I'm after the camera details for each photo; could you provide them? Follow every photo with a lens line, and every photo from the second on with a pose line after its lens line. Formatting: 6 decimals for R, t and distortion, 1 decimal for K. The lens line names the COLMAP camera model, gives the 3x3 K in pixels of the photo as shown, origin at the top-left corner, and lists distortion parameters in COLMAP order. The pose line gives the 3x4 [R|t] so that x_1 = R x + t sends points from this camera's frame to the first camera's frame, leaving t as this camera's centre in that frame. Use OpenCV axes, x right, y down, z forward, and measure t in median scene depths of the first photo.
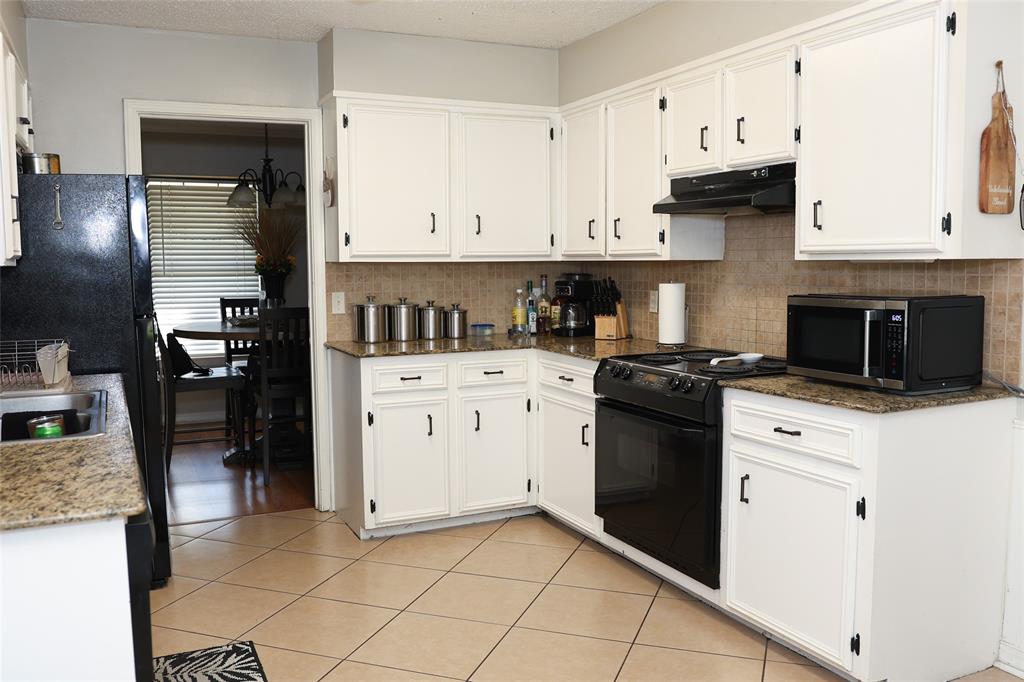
lens RADIAL K [[903.6, 0, 471.5], [0, 903.6, 337.4], [0, 0, 1]] dist [-0.109225, 0.152762]
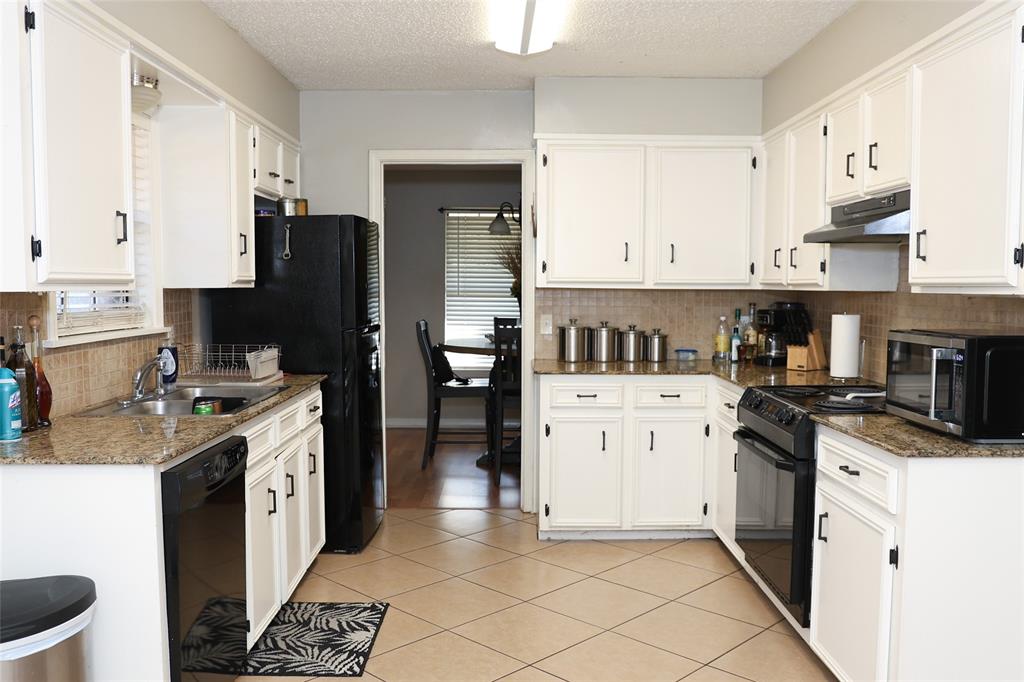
lens RADIAL K [[903.6, 0, 471.5], [0, 903.6, 337.4], [0, 0, 1]] dist [-0.109225, 0.152762]
pose [[0.897681, 0.037129, -0.439080, 0.264550], [-0.047246, 0.998810, -0.012132, -0.004768], [0.438107, 0.031635, 0.898366, -0.030950]]
